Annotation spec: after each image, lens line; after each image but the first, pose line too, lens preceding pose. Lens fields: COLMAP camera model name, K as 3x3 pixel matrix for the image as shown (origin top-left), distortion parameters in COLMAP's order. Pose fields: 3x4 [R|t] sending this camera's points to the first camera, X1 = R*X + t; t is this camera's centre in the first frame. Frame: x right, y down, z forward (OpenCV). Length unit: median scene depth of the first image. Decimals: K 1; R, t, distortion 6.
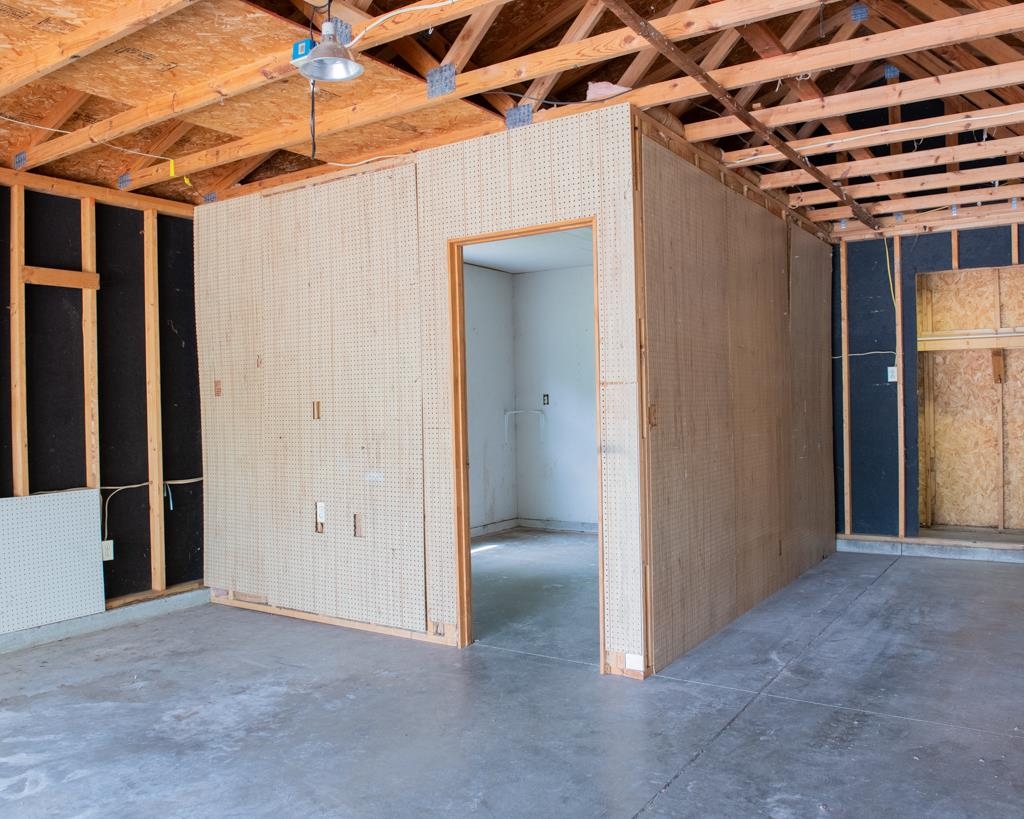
lens RADIAL K [[841.7, 0, 512.3], [0, 841.7, 410.1], [0, 0, 1]] dist [-0.043352, -0.008355]
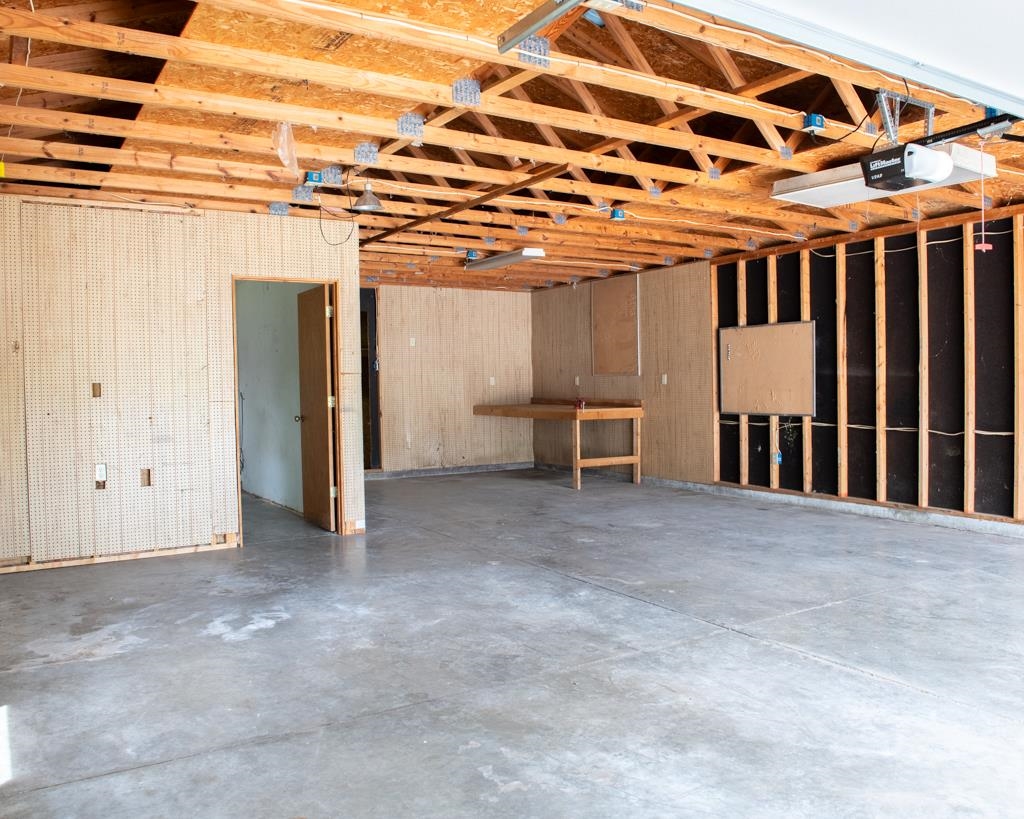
lens RADIAL K [[841.7, 0, 494.2], [0, 841.7, 406.5], [0, 0, 1]] dist [-0.043352, -0.008355]
pose [[0.429148, -0.011683, 0.903159, -1.007345], [0.016787, 0.999847, 0.004958, 0.026158], [-0.903078, 0.013033, 0.429278, -0.049724]]
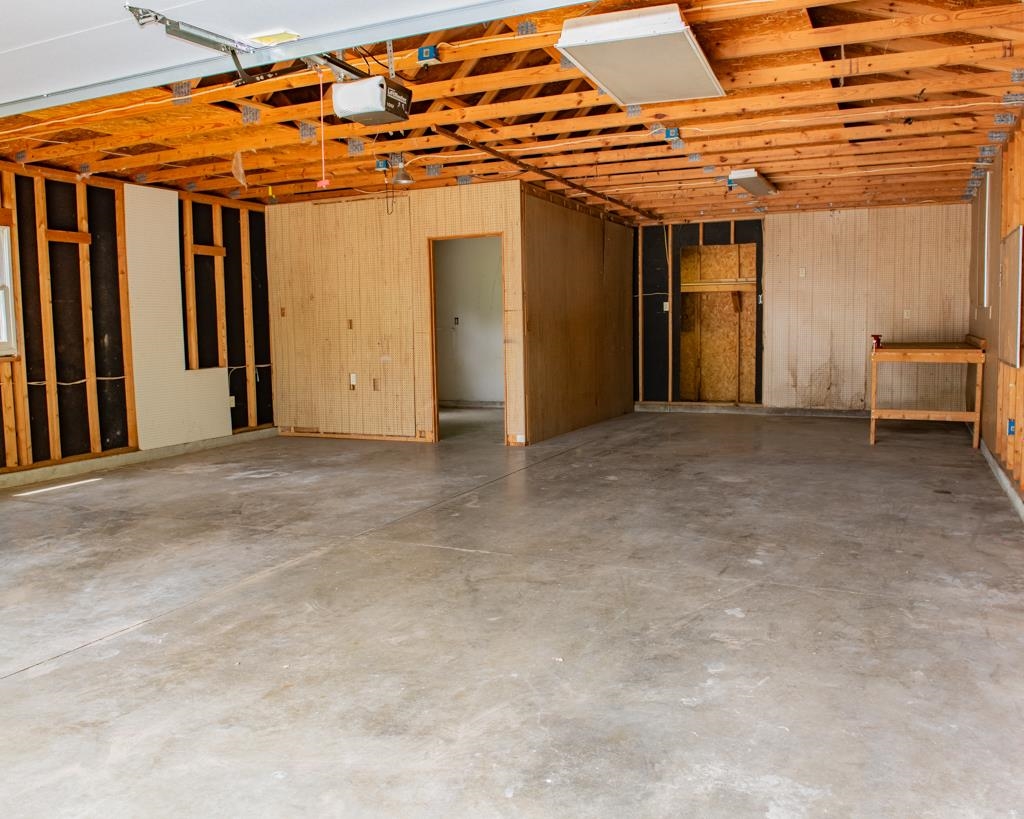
lens RADIAL K [[841.7, 0, 508.1], [0, 841.7, 409.2], [0, 0, 1]] dist [-0.043352, -0.008355]
pose [[0.988596, -0.010259, 0.150239, -0.156166], [-0.002586, 0.996373, 0.085051, 0.026567], [-0.150567, -0.084469, 0.984985, -0.834658]]
